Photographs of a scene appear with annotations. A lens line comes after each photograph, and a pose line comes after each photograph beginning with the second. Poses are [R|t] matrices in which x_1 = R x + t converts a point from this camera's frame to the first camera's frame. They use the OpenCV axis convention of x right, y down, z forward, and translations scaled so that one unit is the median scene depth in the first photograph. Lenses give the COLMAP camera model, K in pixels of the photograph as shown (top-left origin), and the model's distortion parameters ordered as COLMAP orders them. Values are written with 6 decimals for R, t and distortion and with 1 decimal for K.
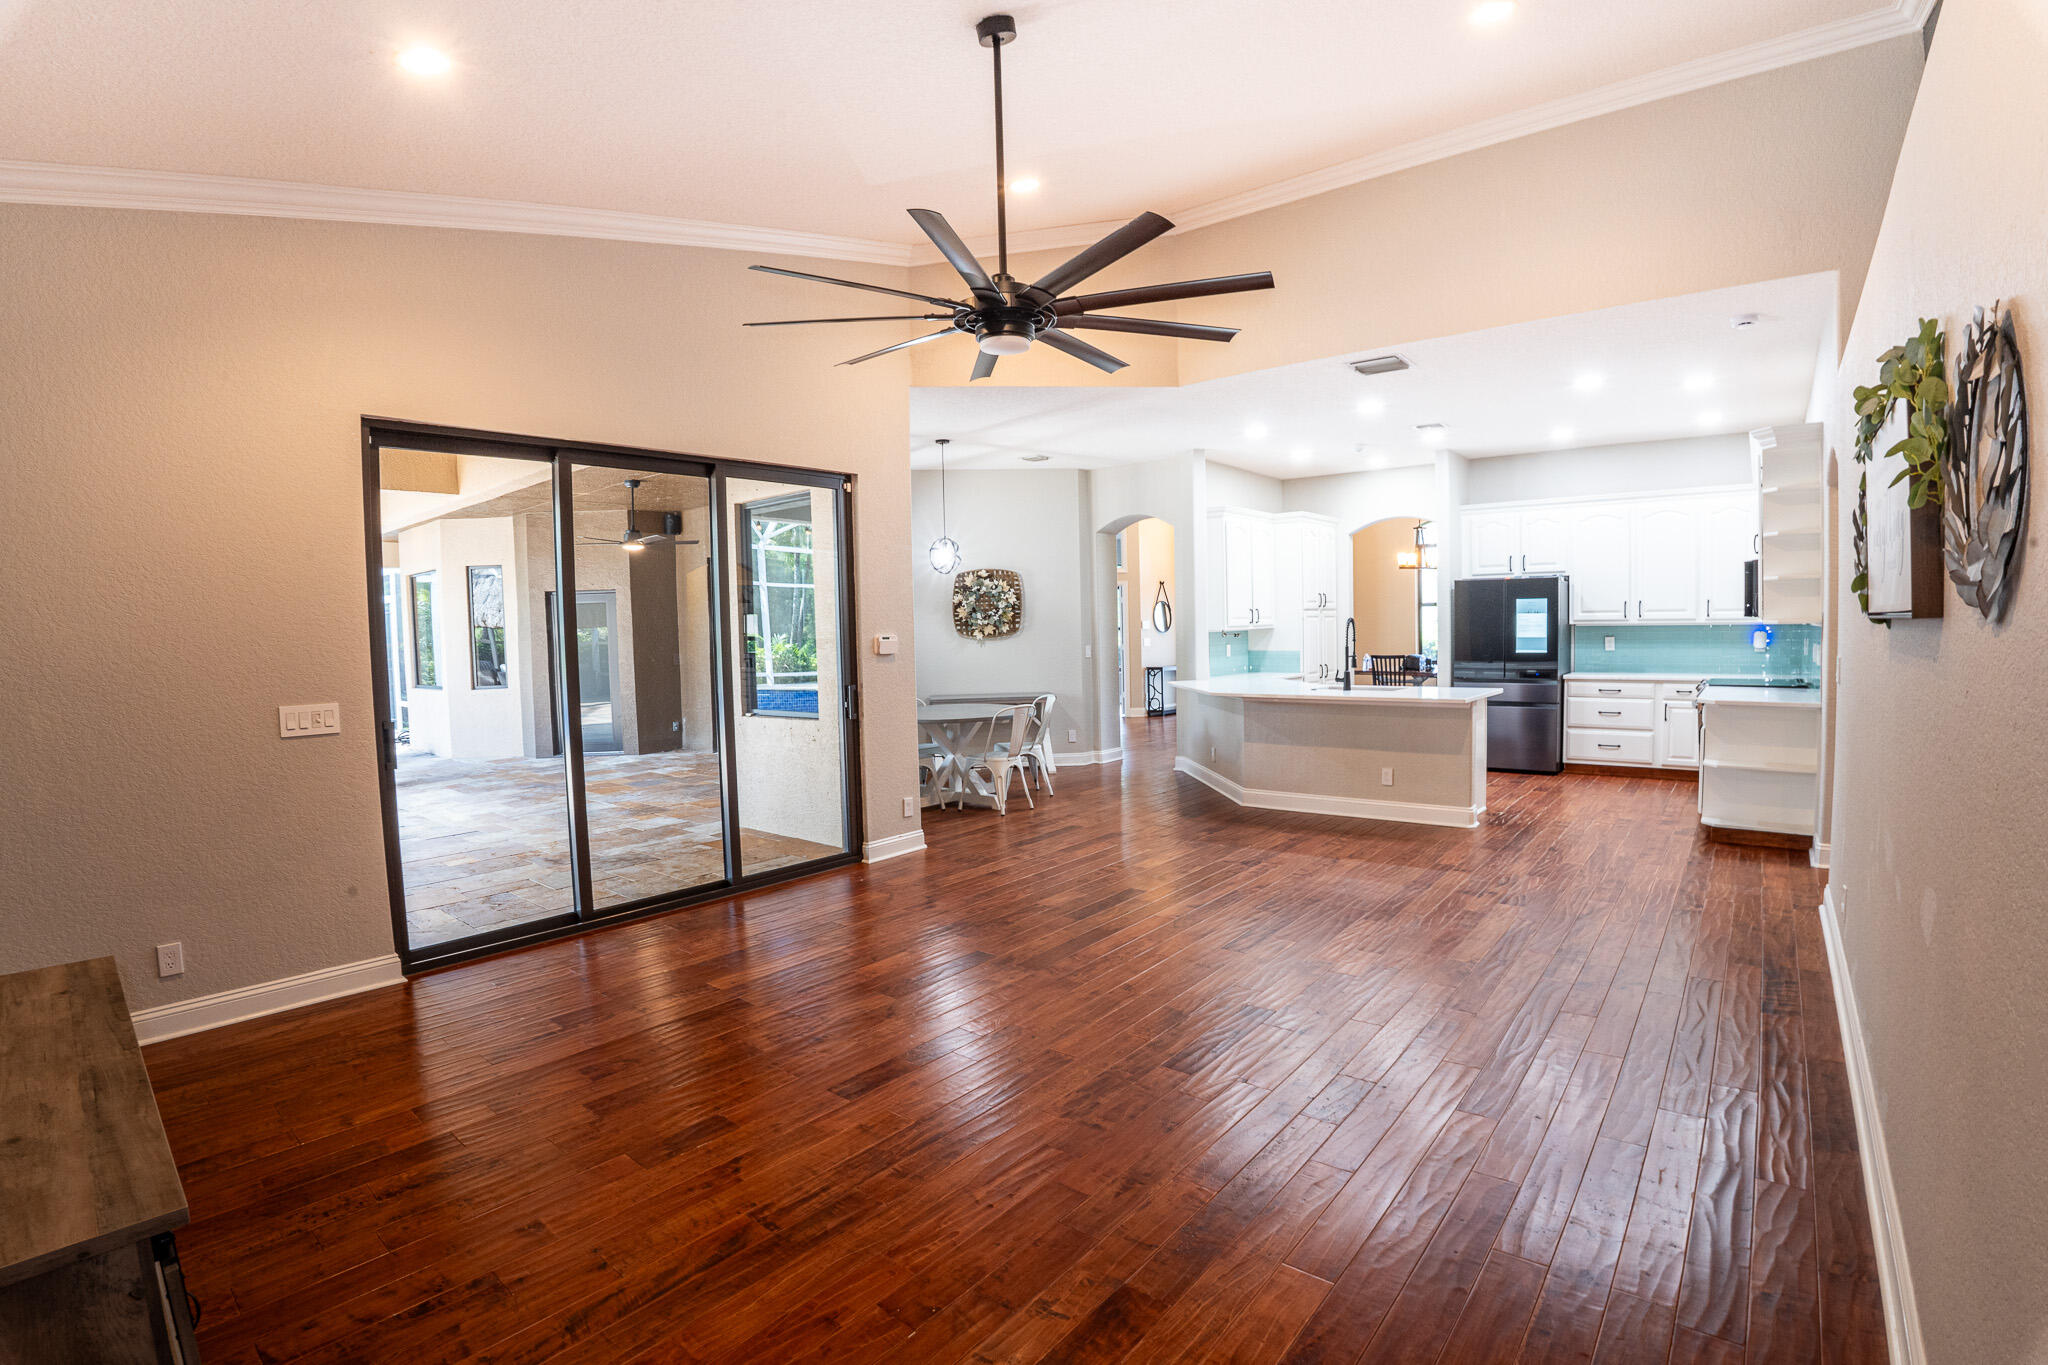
lens RADIAL K [[892.4, 0, 1024.0], [0, 892.4, 682.5], [0, 0, 1]] dist [-0.005392, 0.000407]
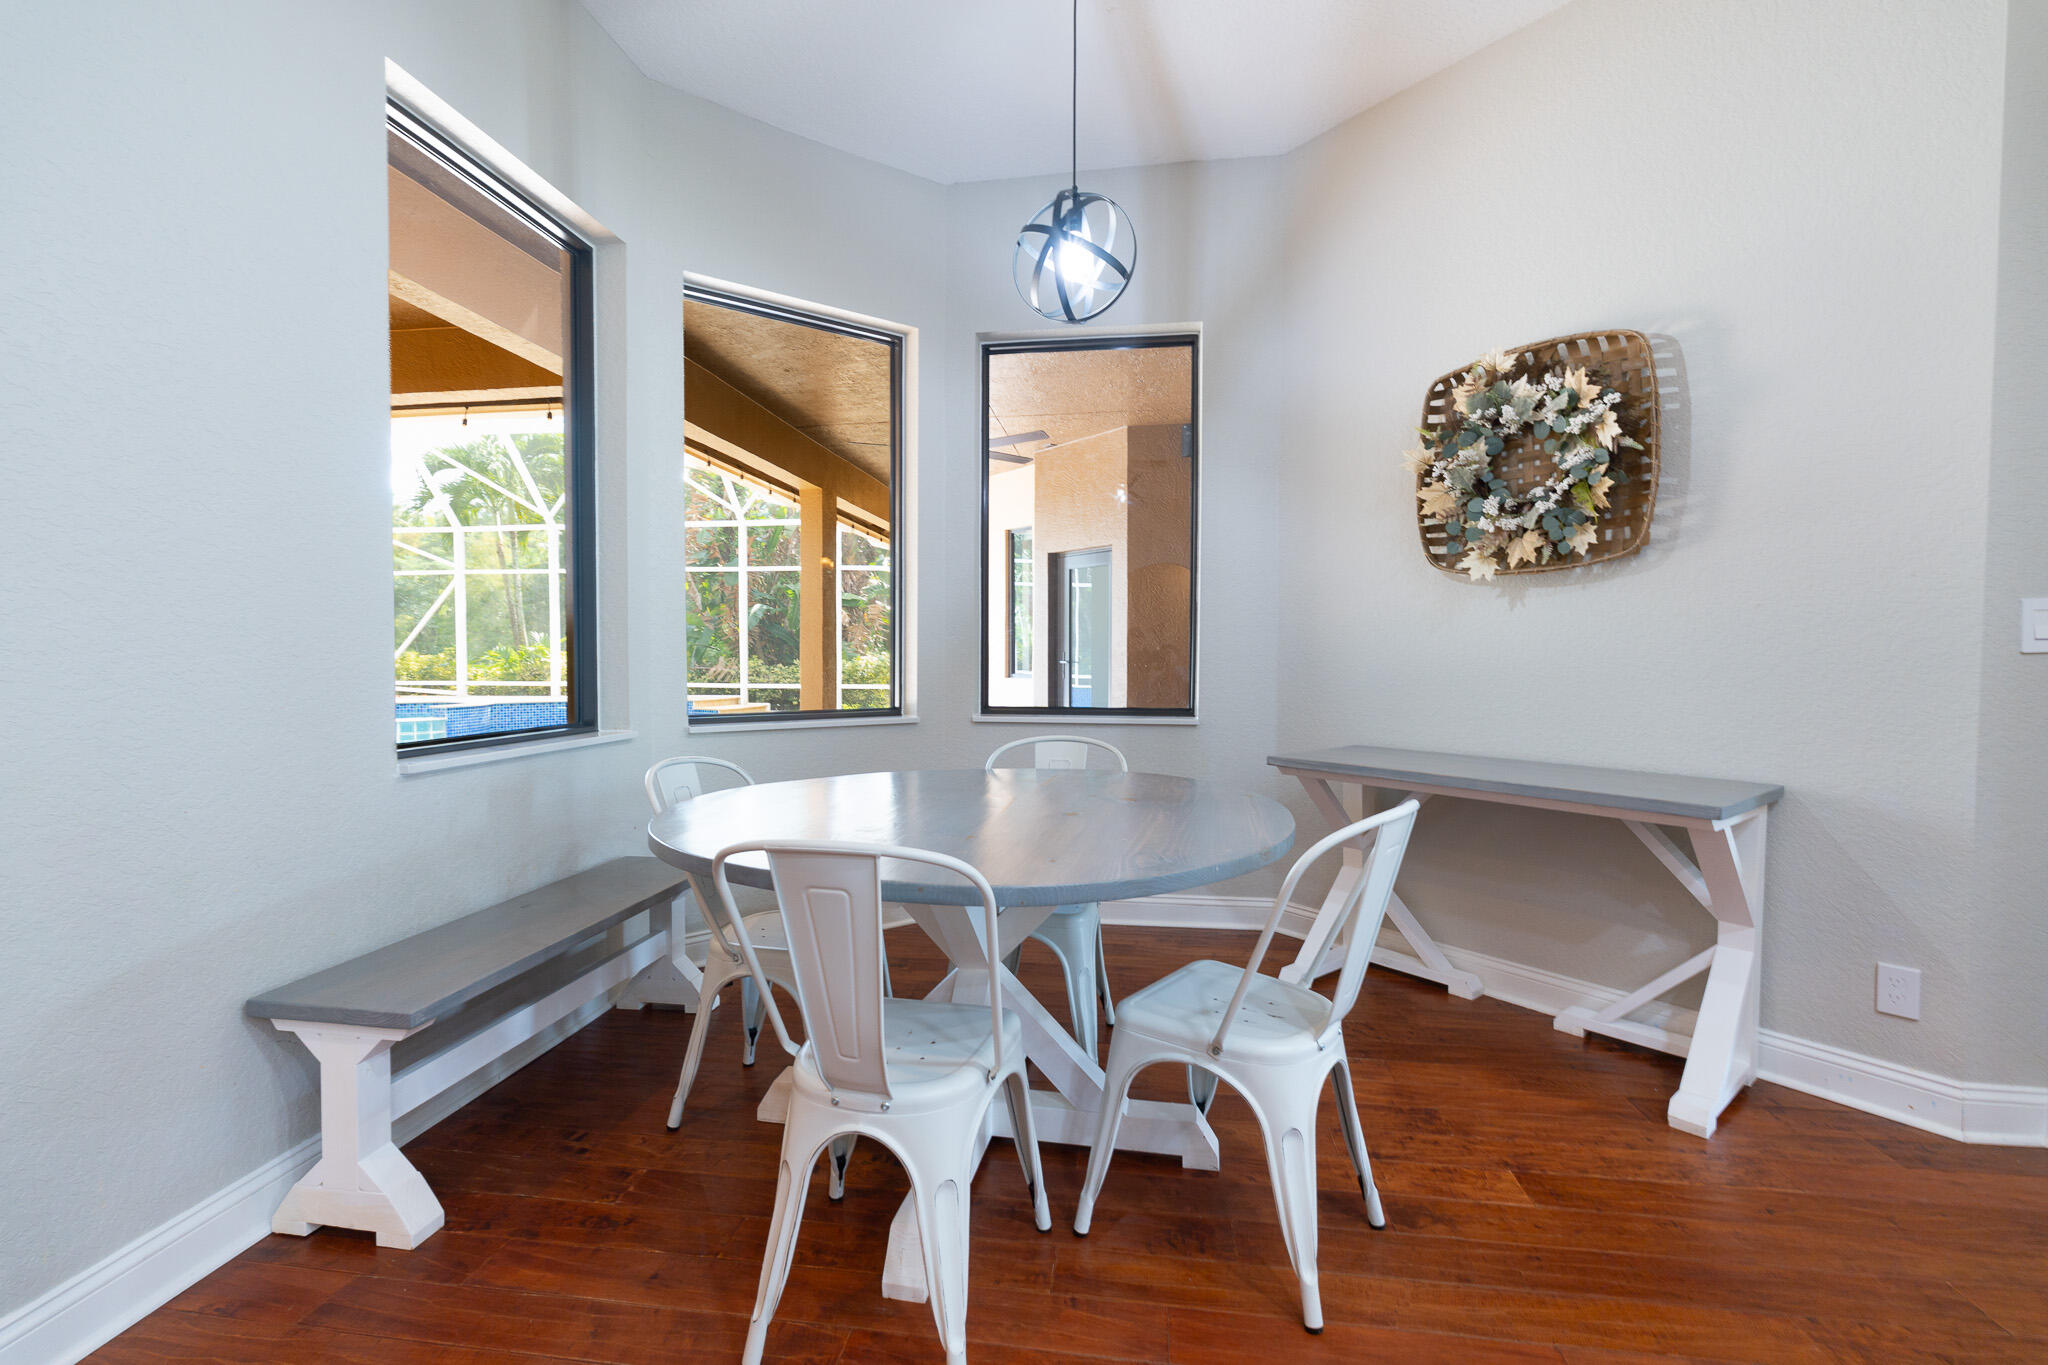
lens RADIAL K [[928.4, 0, 1024.0], [0, 928.4, 682.5], [0, 0, 1]] dist [-0.001882, -0.000219]
pose [[0.435775, 0.050662, -0.898629, 0.172269], [-0.060499, 0.997805, 0.026915, -0.011965], [0.898020, 0.042638, 0.437884, 0.716260]]
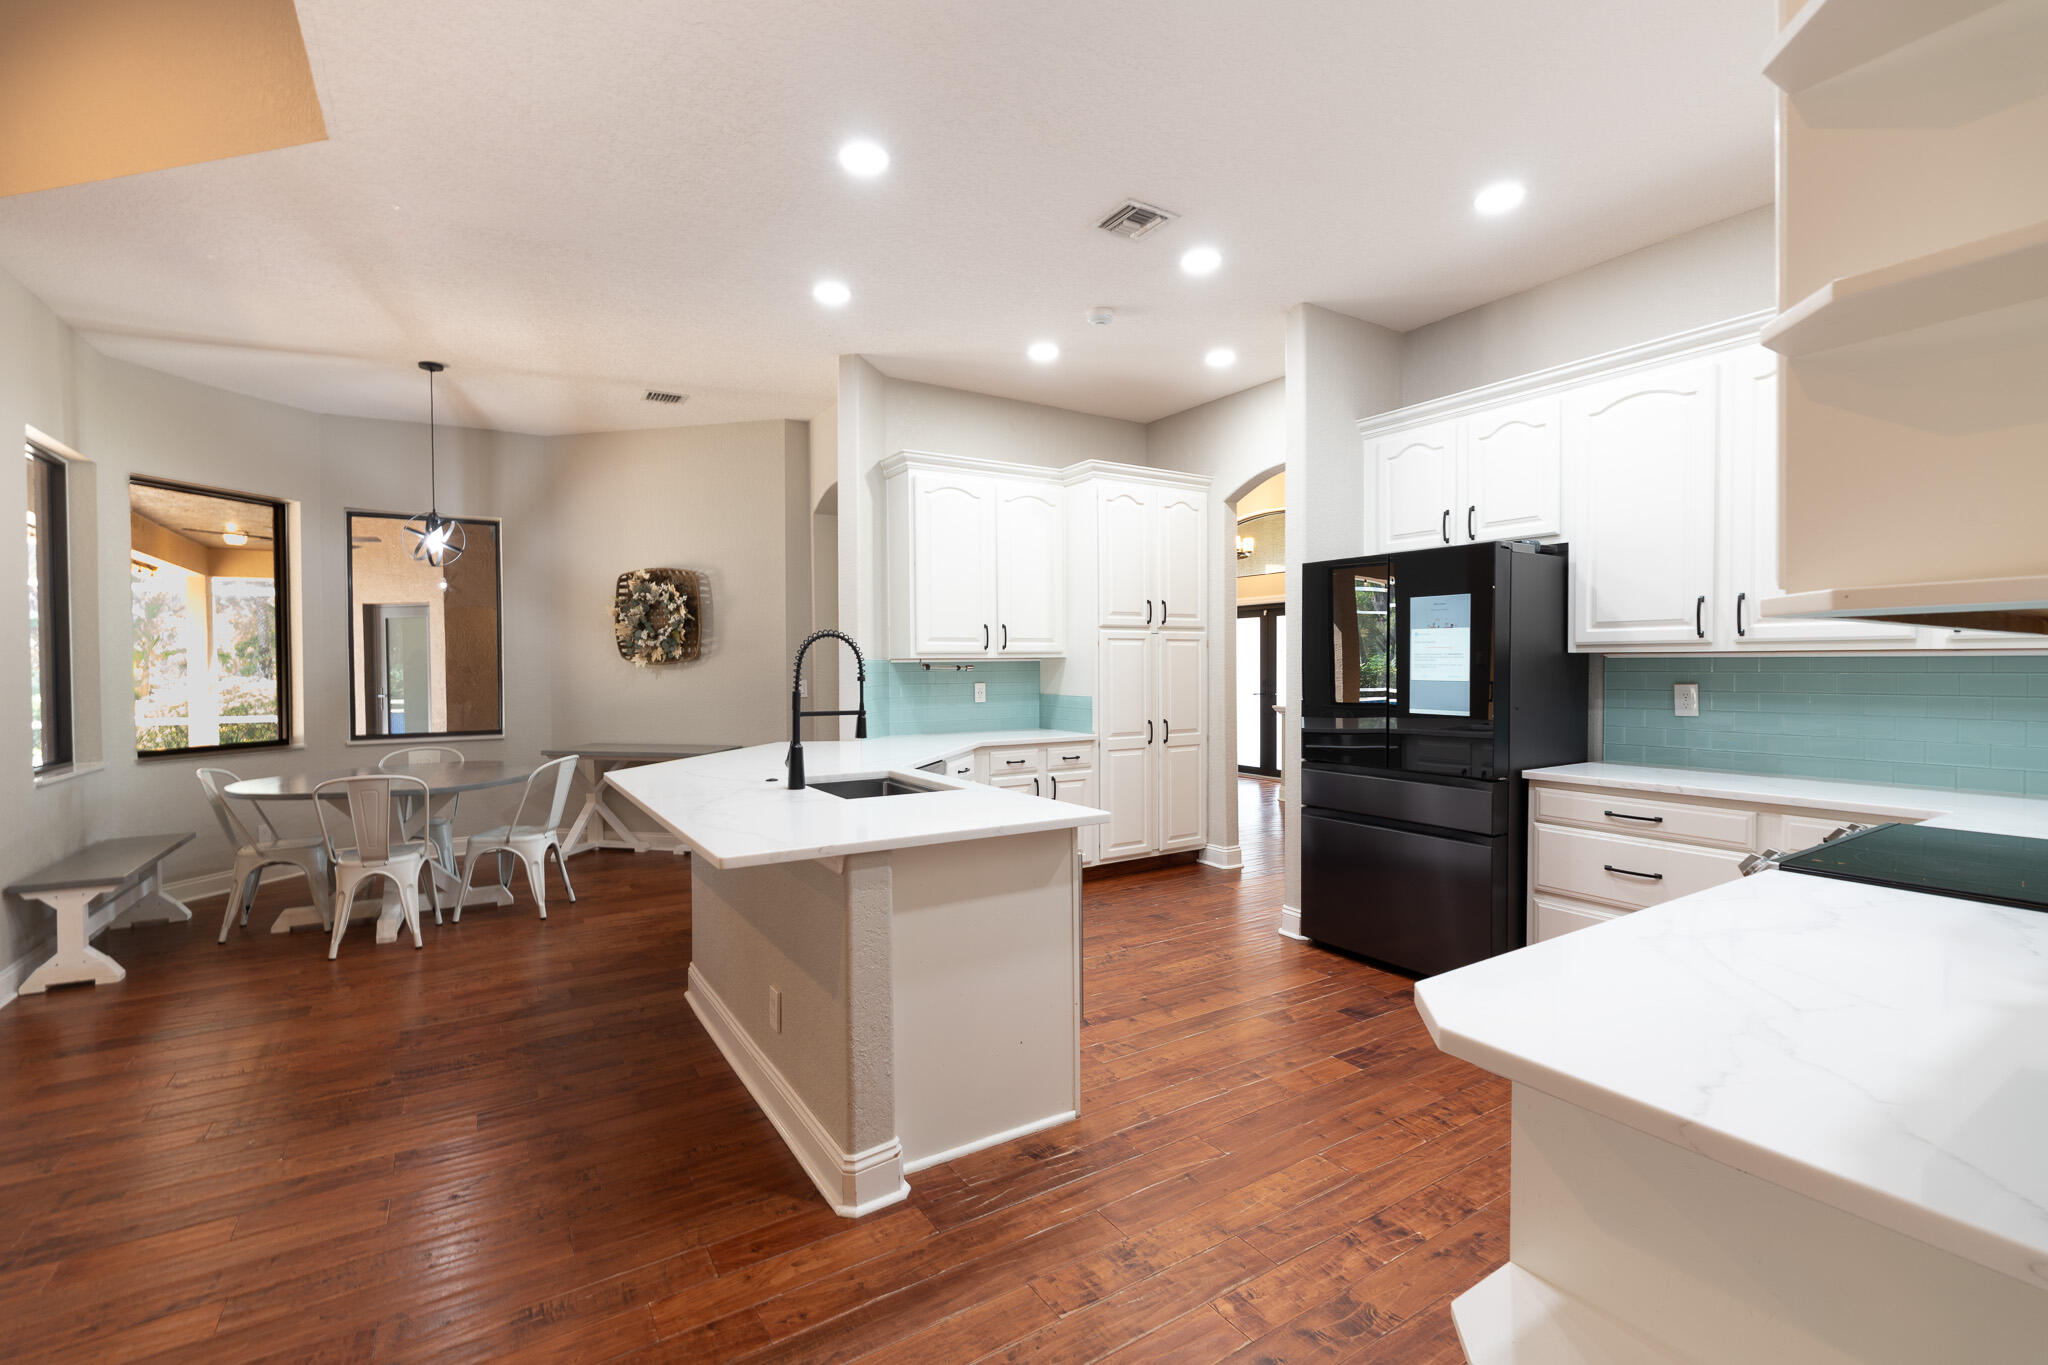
lens RADIAL K [[892.4, 0, 1024.0], [0, 892.4, 682.5], [0, 0, 1]] dist [-0.005392, 0.000407]
pose [[0.913973, 0.022165, -0.405170, 0.519165], [-0.033606, 0.999211, -0.021145, -0.031308], [0.404382, 0.032942, 0.913997, 0.471698]]
